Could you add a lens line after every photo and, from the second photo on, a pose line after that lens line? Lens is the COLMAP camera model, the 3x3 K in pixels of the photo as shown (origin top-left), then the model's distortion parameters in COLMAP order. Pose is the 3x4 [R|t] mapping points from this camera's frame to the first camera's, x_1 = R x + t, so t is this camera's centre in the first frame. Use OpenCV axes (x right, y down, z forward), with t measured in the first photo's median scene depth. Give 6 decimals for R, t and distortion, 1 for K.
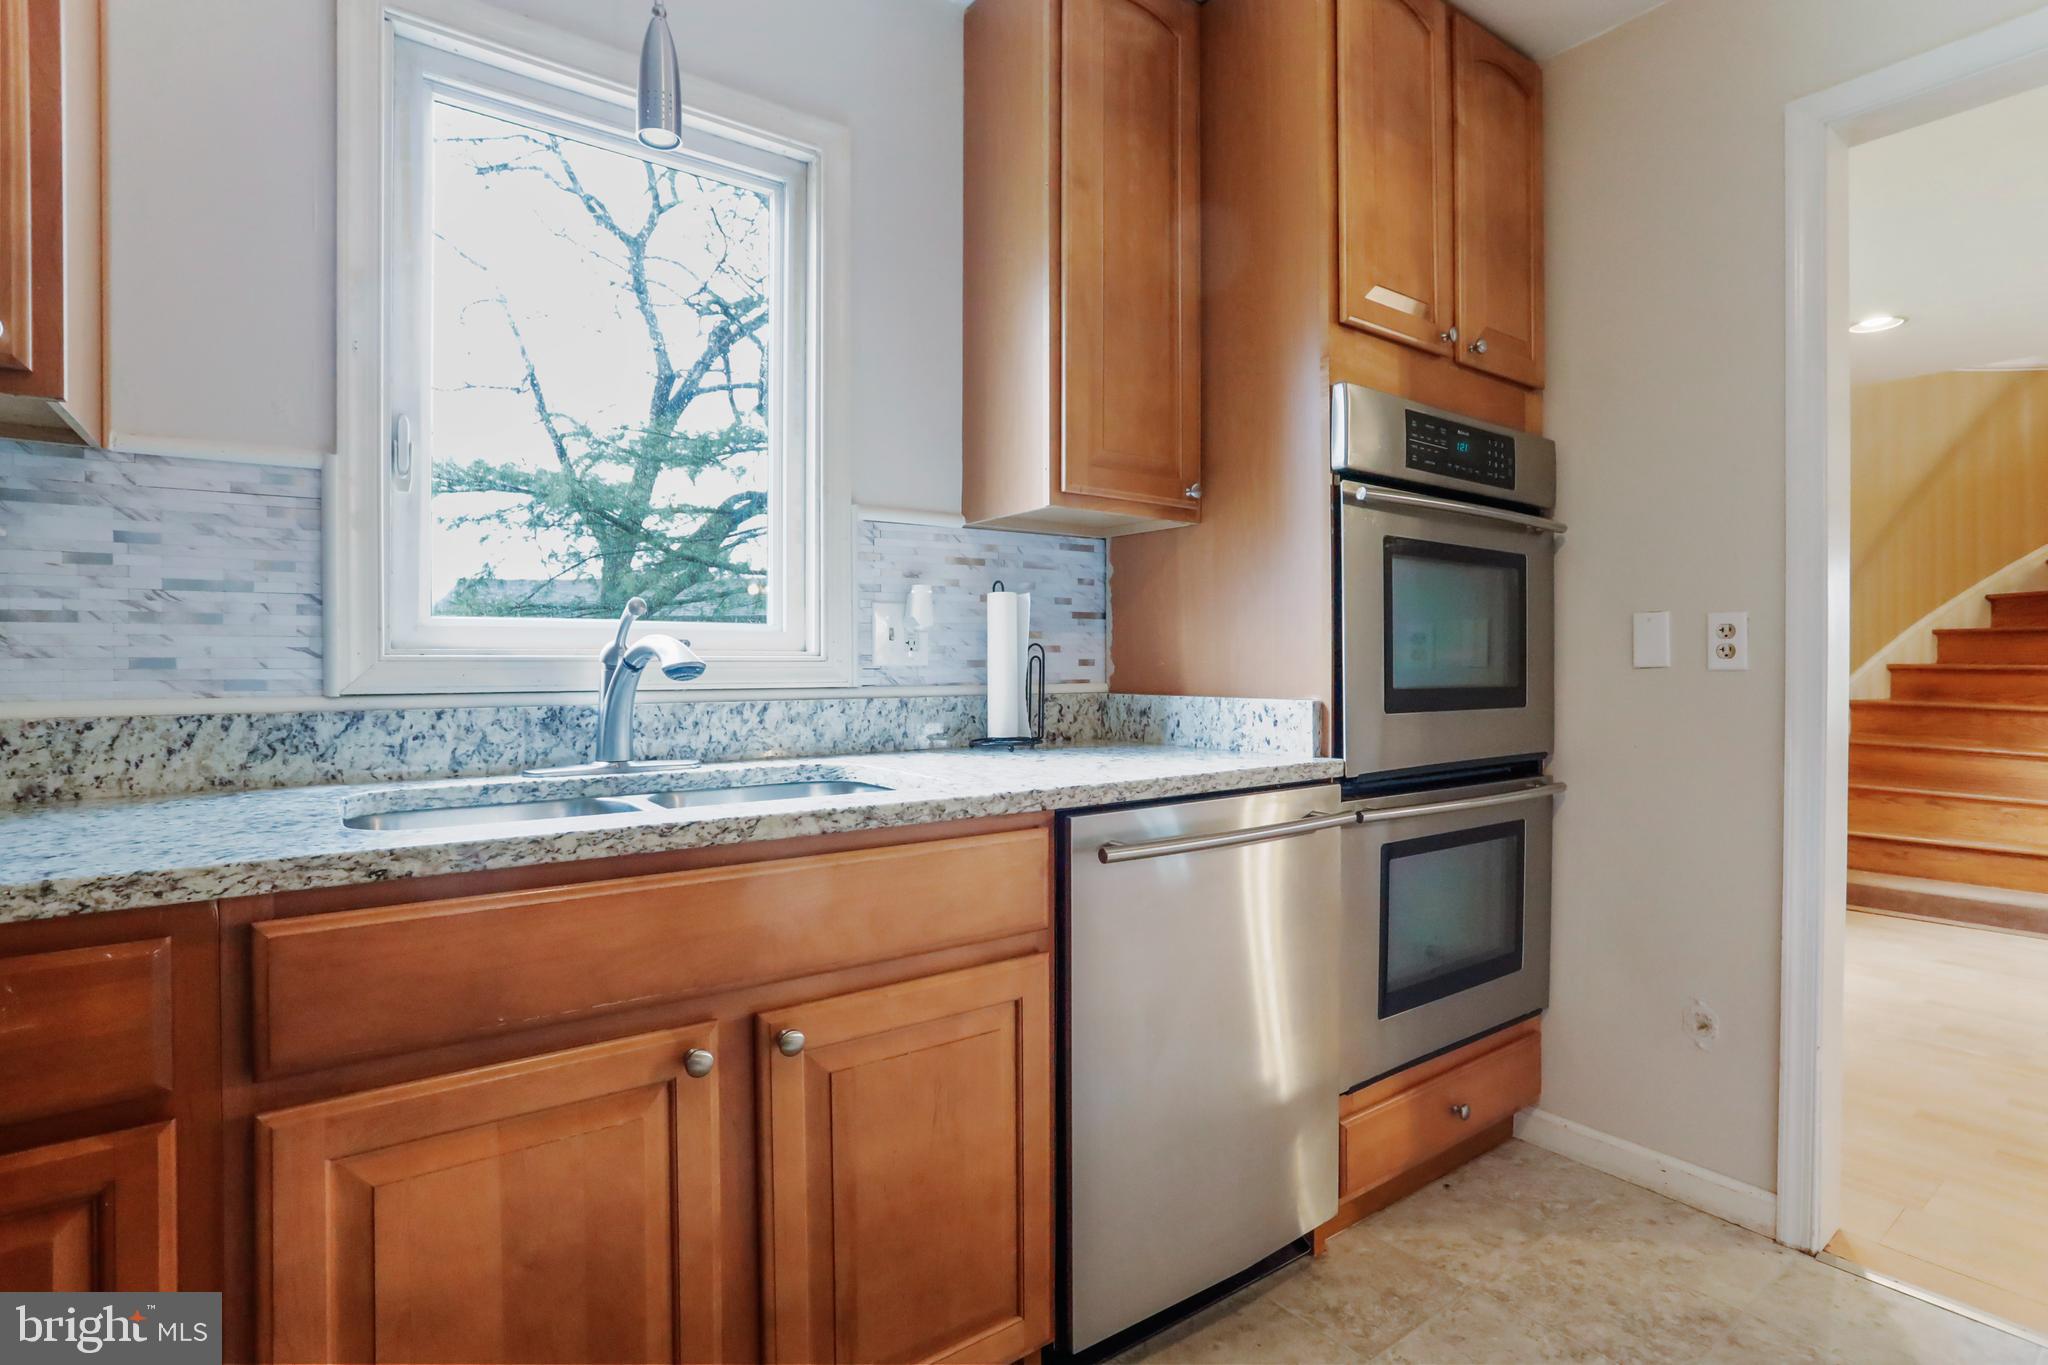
lens RADIAL K [[1001.6, 0, 1033.1], [0, 1001.6, 676.2], [0, 0, 1]] dist [-0.036231, 0.013743]
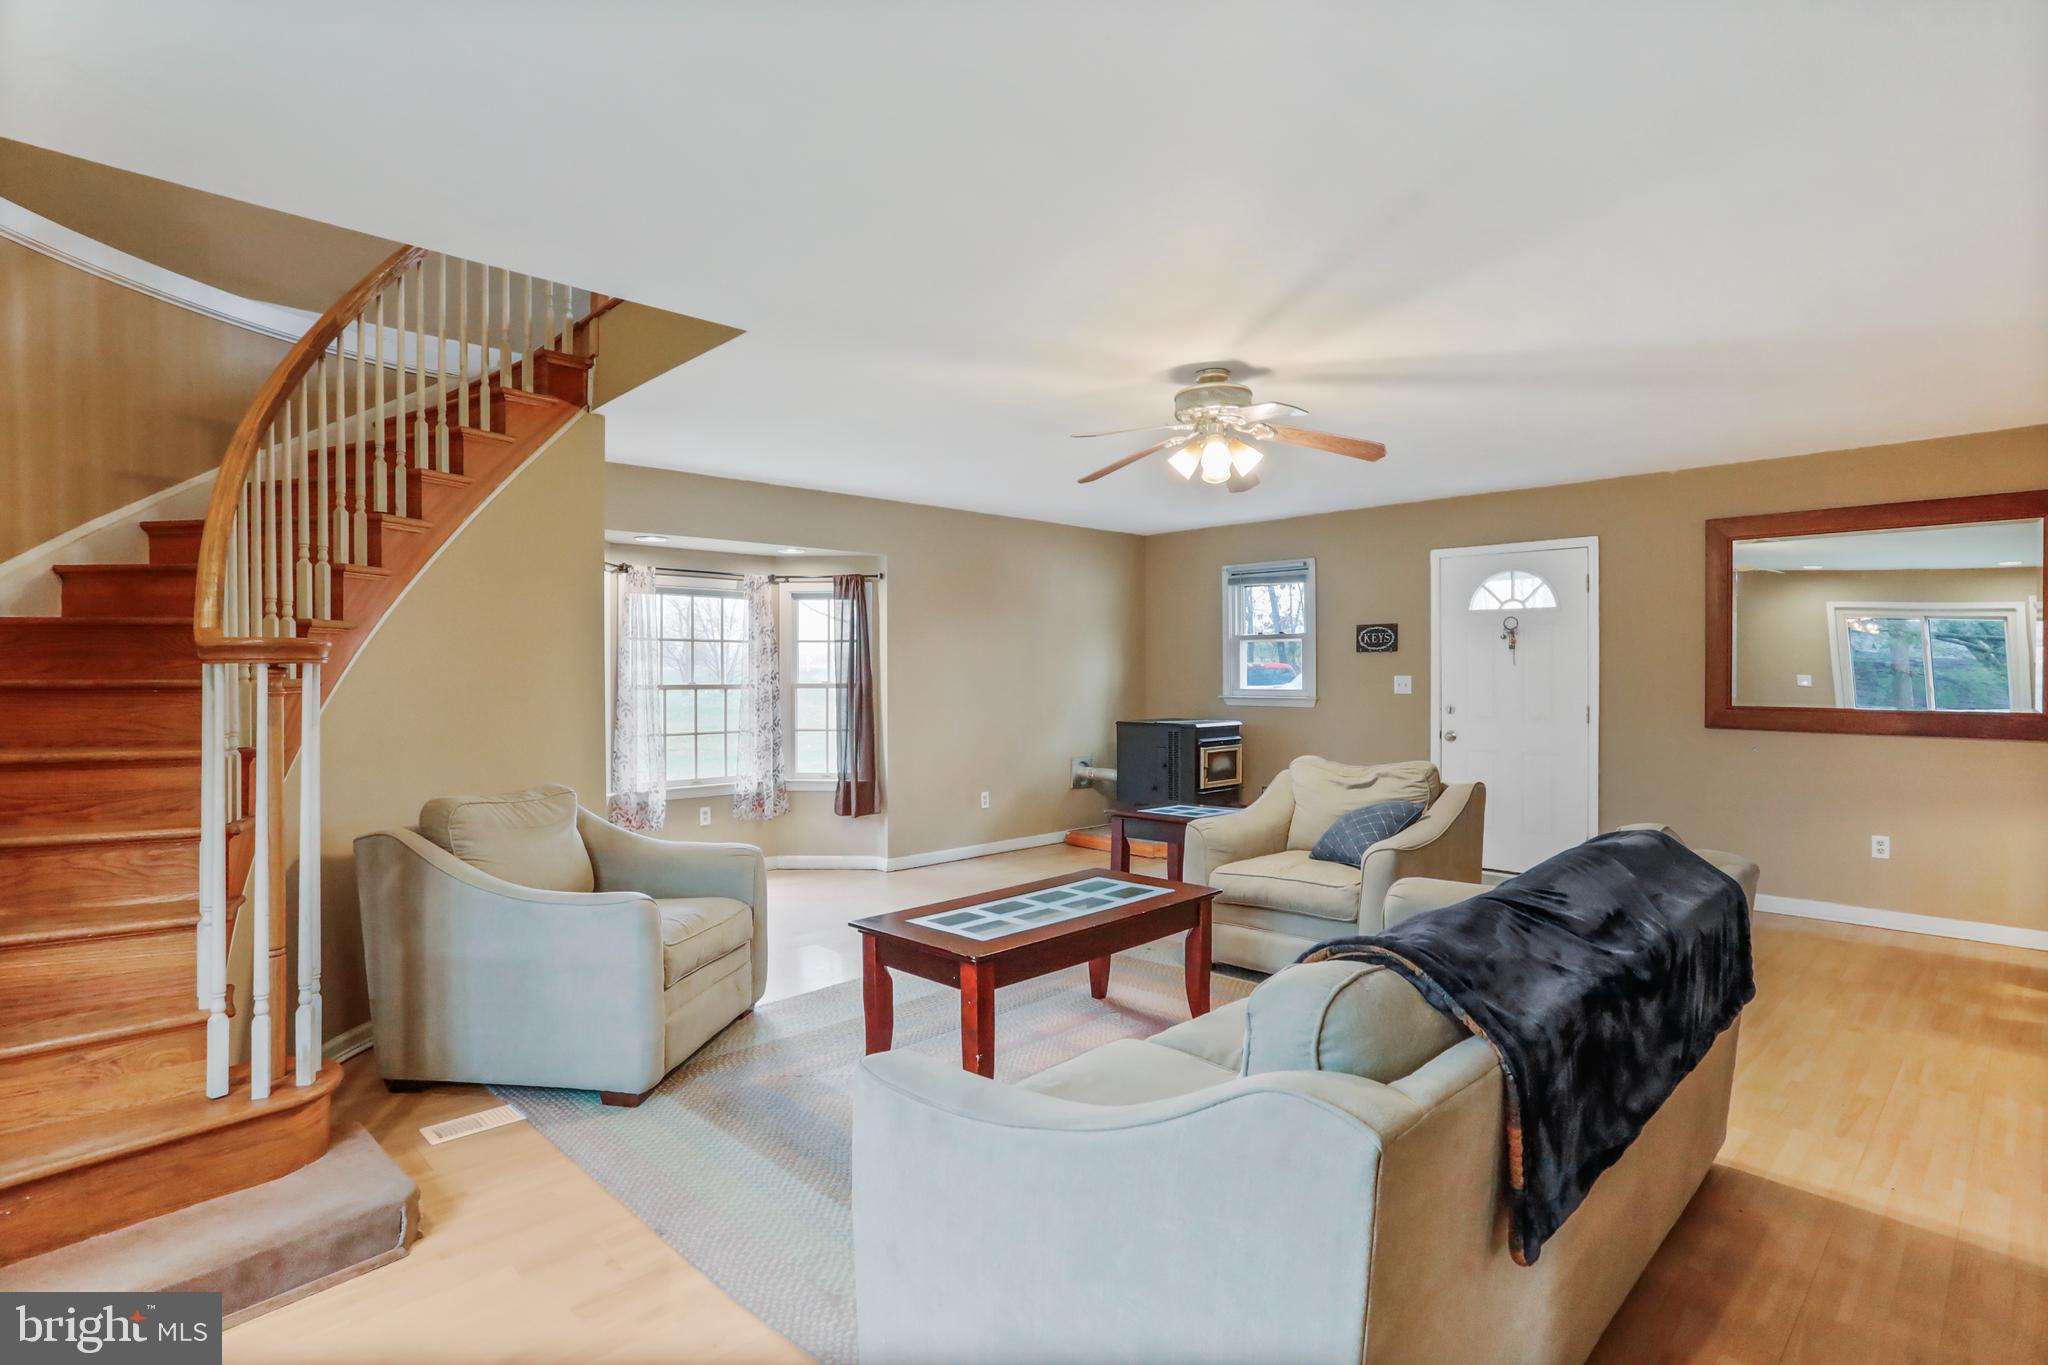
lens RADIAL K [[1001.6, 0, 1028.0], [0, 1001.6, 670.3], [0, 0, 1]] dist [-0.036231, 0.013743]
pose [[-0.129915, 0.001029, 0.991525, 1.091396], [0.015728, 0.999876, 0.001024, -0.131710], [-0.991400, 0.015728, -0.129916, 1.471491]]
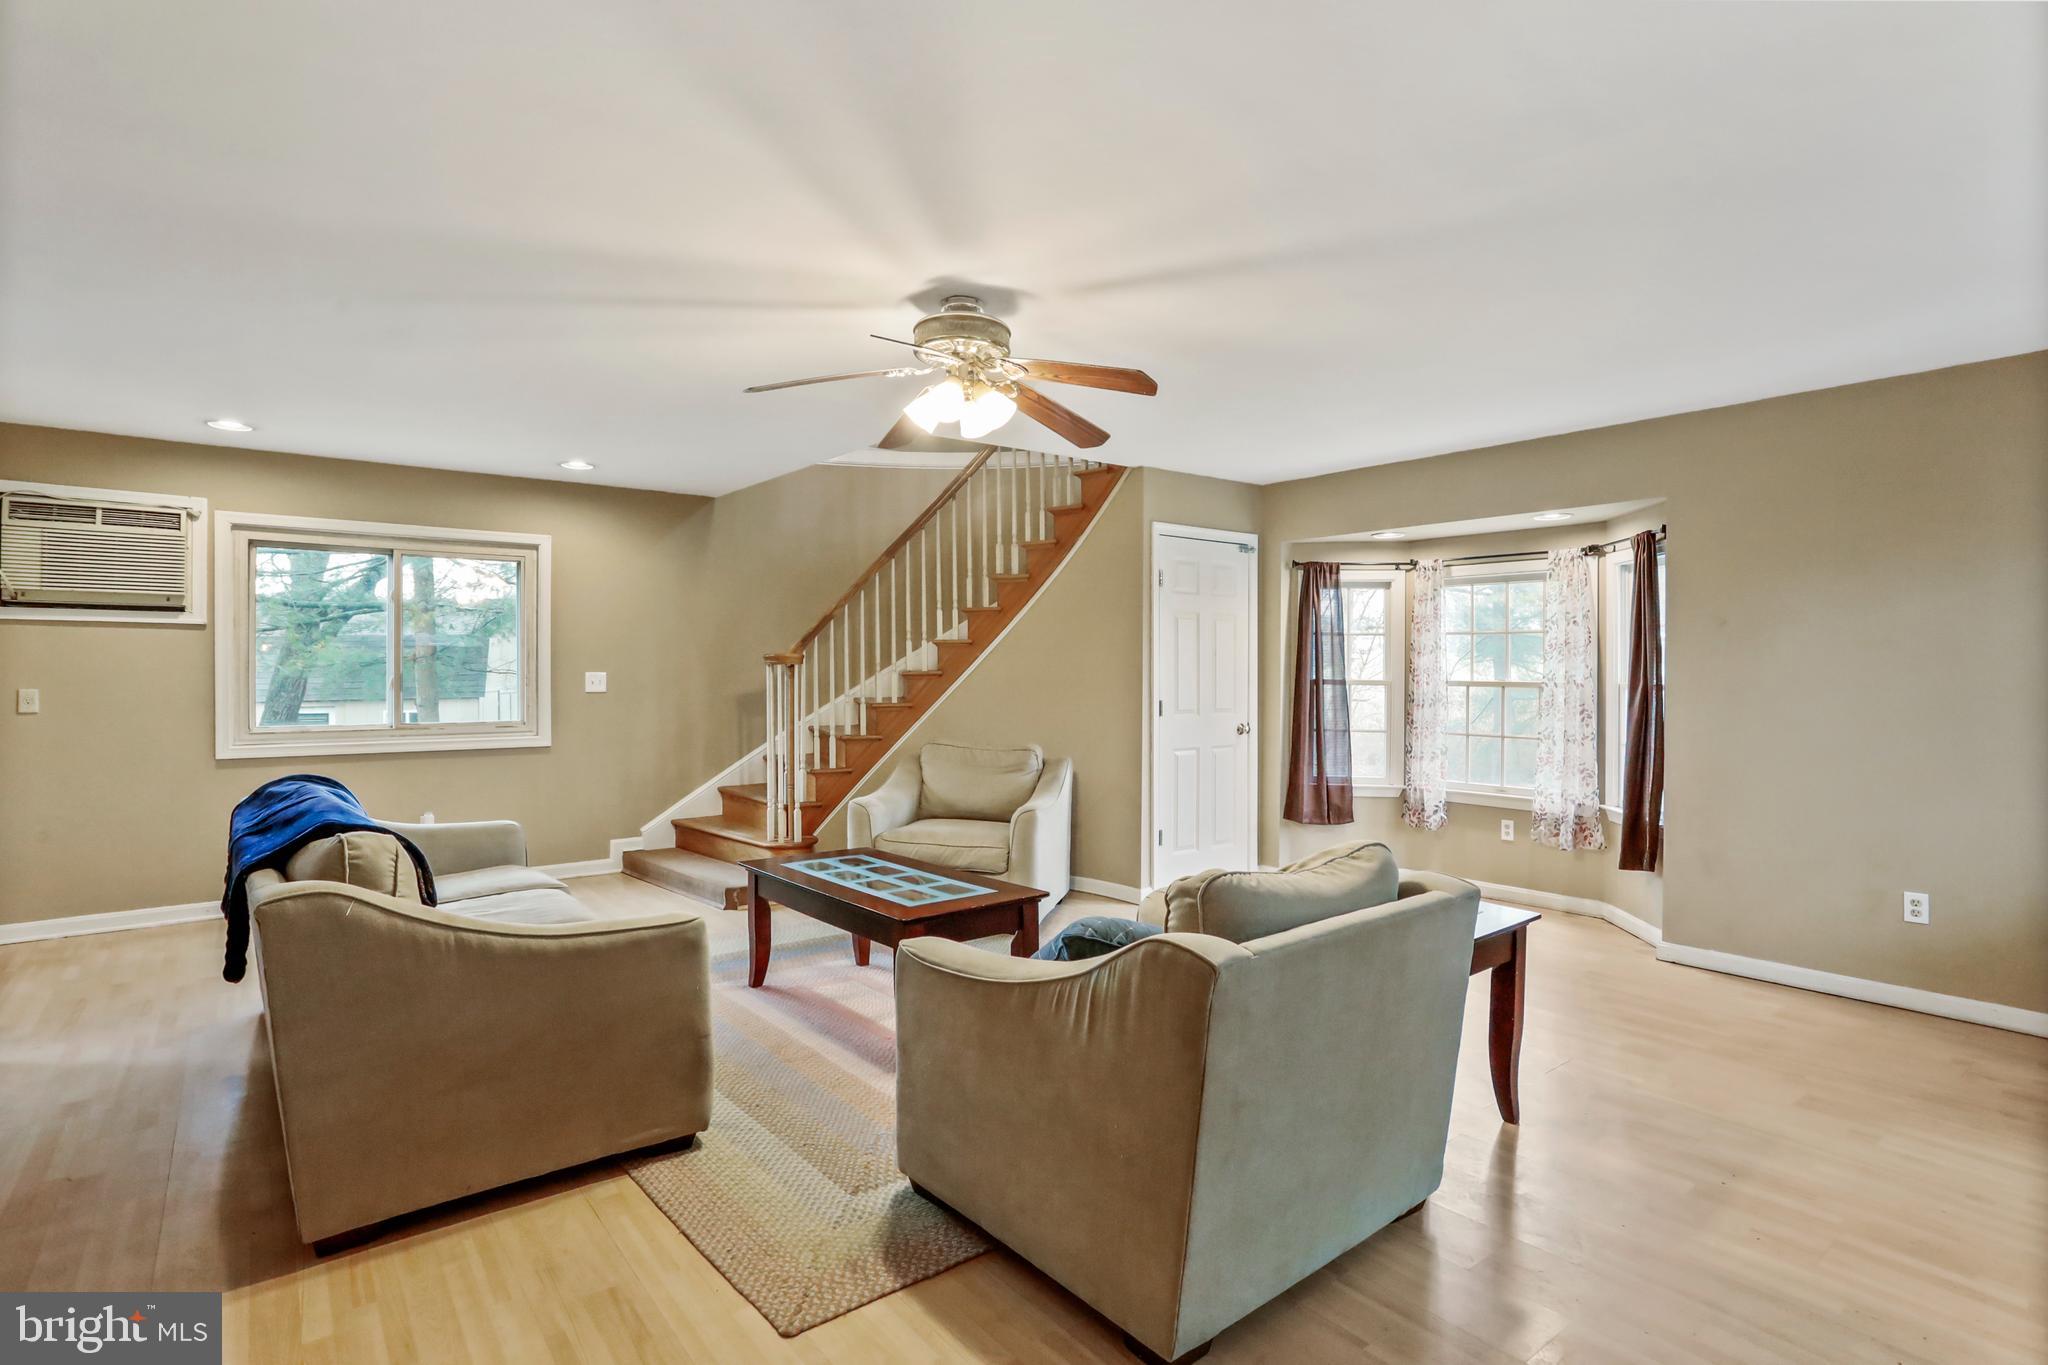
lens RADIAL K [[1001.6, 0, 1072.8], [0, 1001.6, 675.1], [0, 0, 1]] dist [-0.036231, 0.013743]
pose [[0.998951, -0.003374, 0.045675, 3.320067], [0.003739, 0.999962, -0.007899, -0.095940], [-0.045646, 0.008062, 0.998925, -1.024180]]
